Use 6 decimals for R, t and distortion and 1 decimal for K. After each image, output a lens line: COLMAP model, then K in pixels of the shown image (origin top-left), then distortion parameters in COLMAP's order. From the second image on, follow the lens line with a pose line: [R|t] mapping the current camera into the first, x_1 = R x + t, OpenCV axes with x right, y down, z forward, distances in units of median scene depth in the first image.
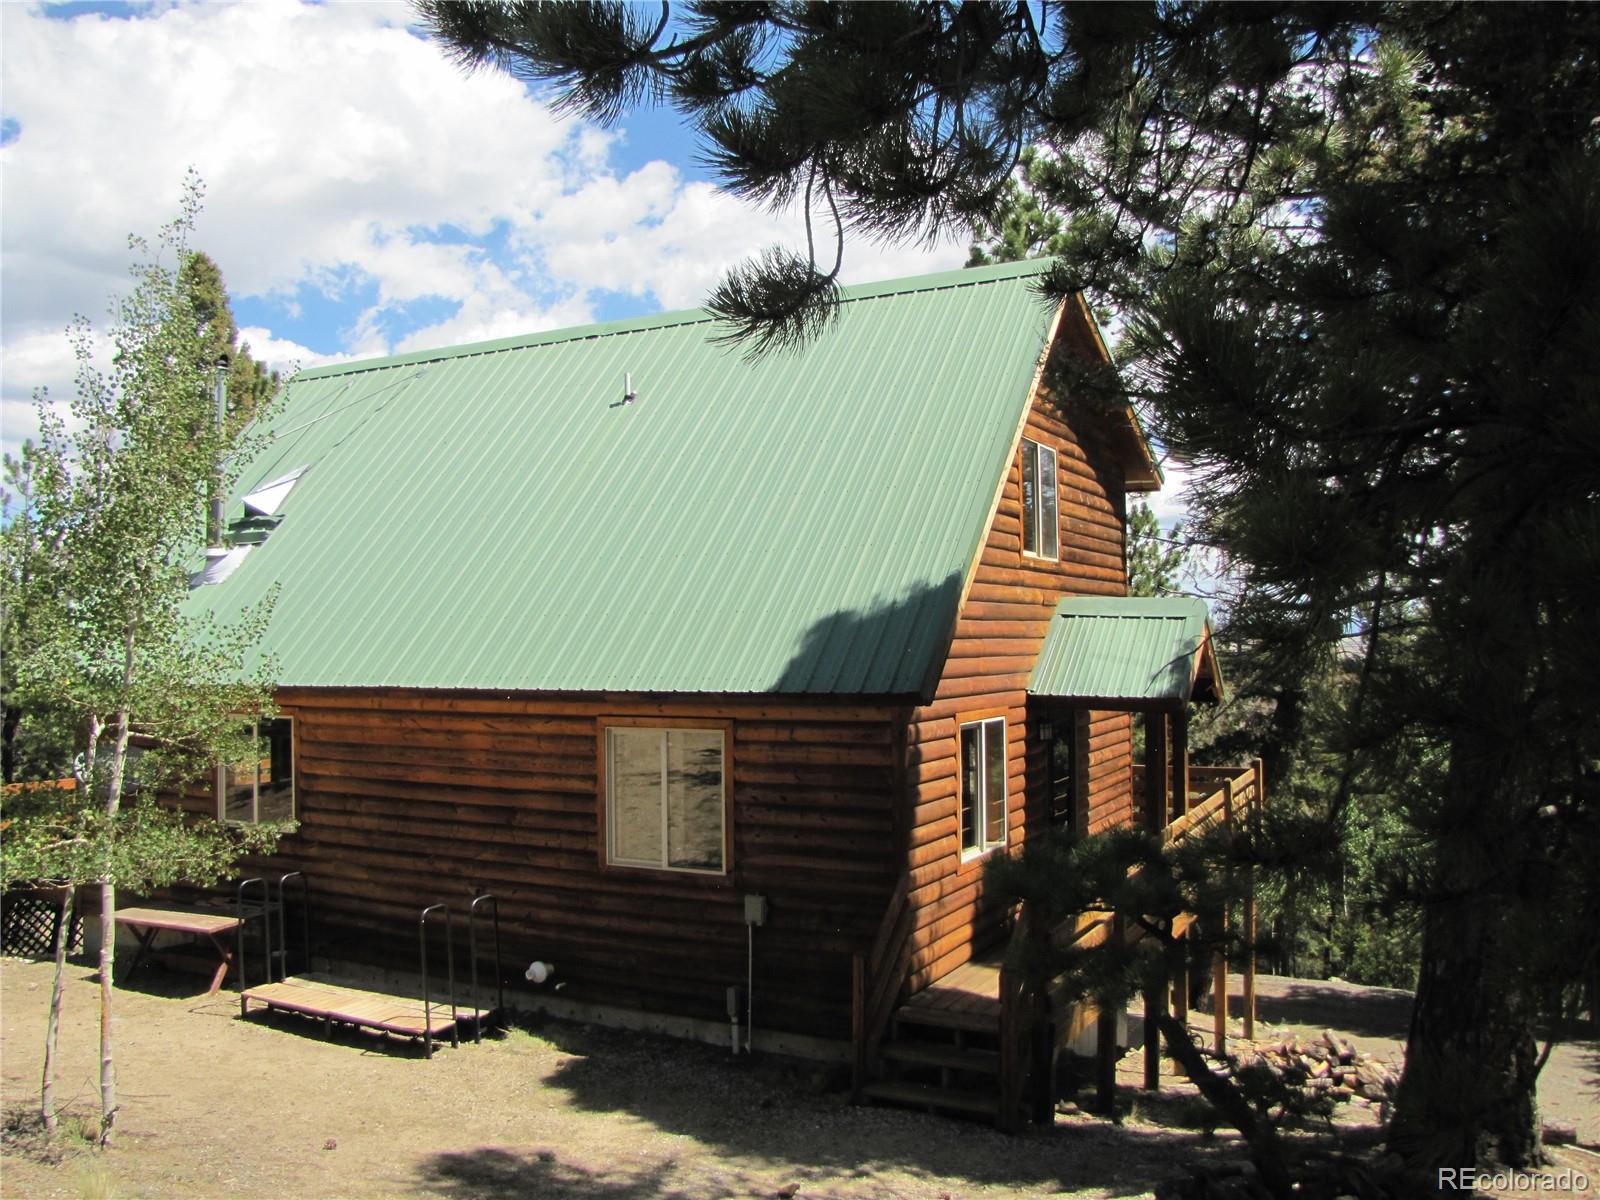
lens RADIAL K [[1345.2, 0, 802.8], [0, 1345.2, 608.3], [0, 0, 1]] dist [-0.144673, 0.072150]
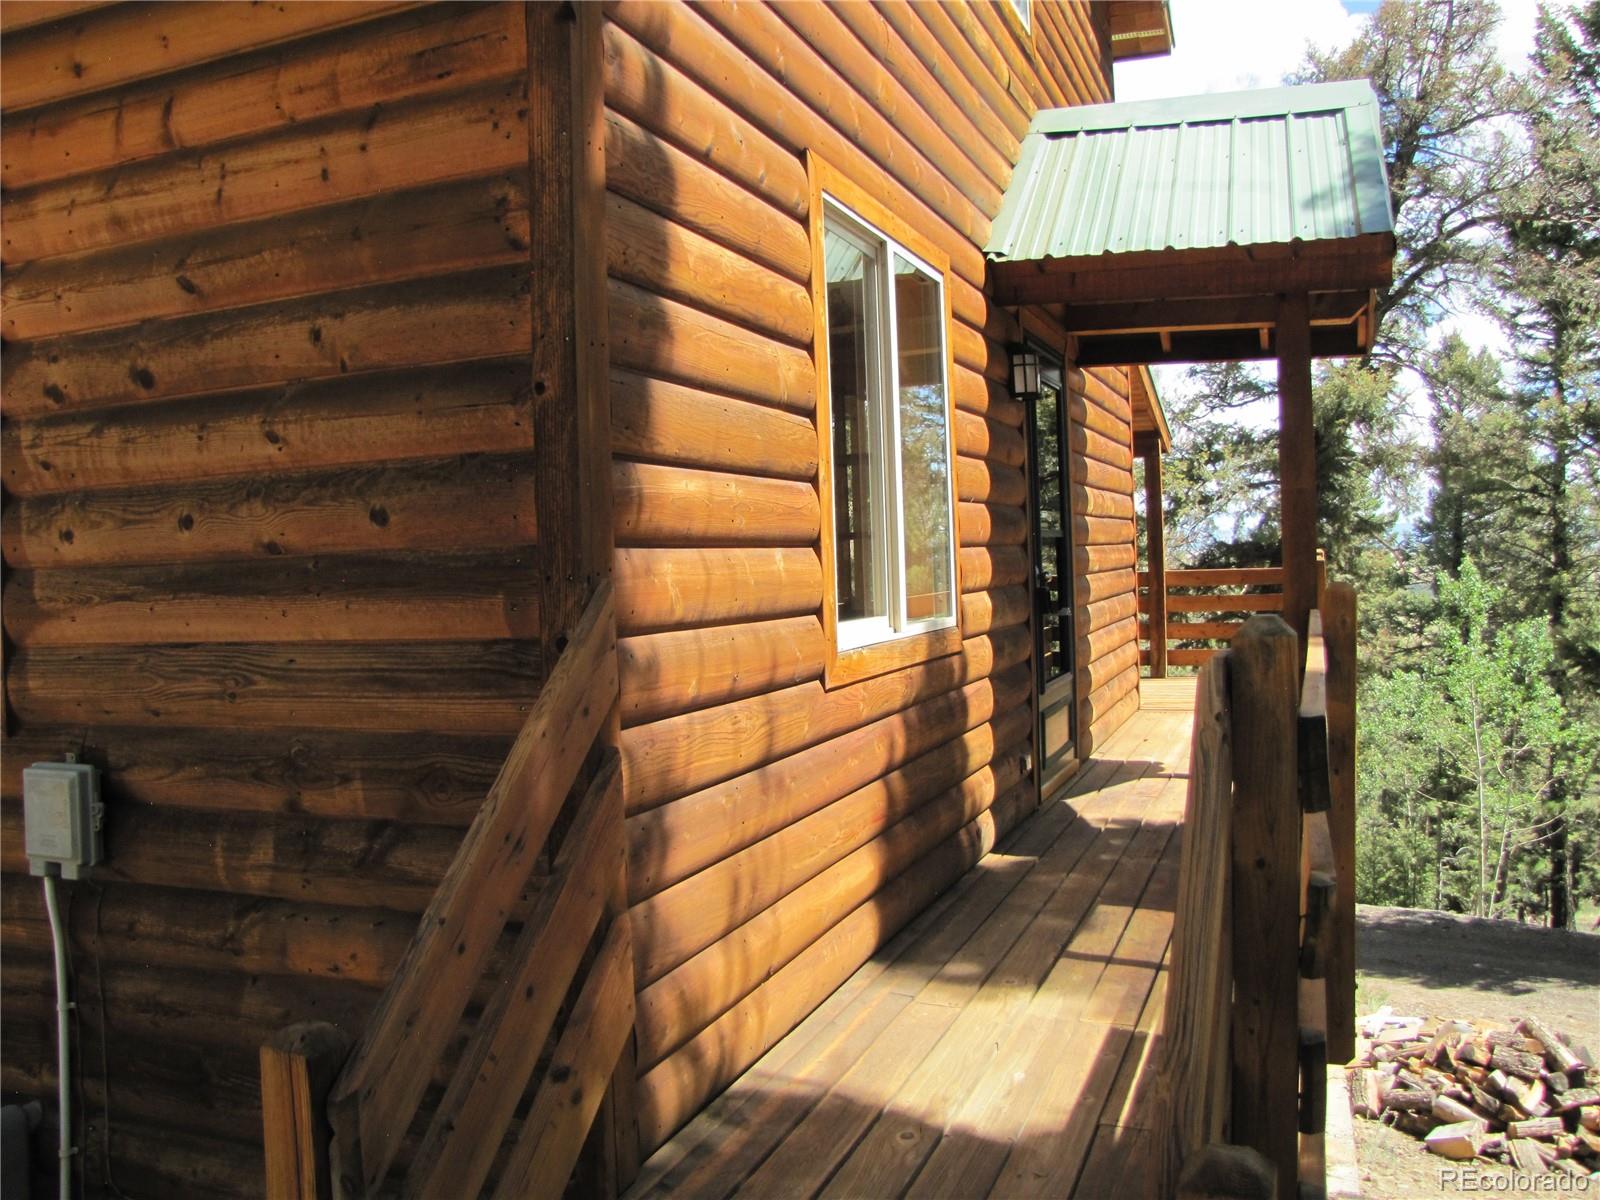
lens RADIAL K [[1345.2, 0, 794.1], [0, 1345.2, 588.3], [0, 0, 1]] dist [-0.144673, 0.072150]
pose [[0.994690, -0.024673, 0.099919, 0.079125], [0.020674, 0.998951, 0.040862, 0.164741], [-0.100823, -0.038579, 0.994156, 0.700993]]
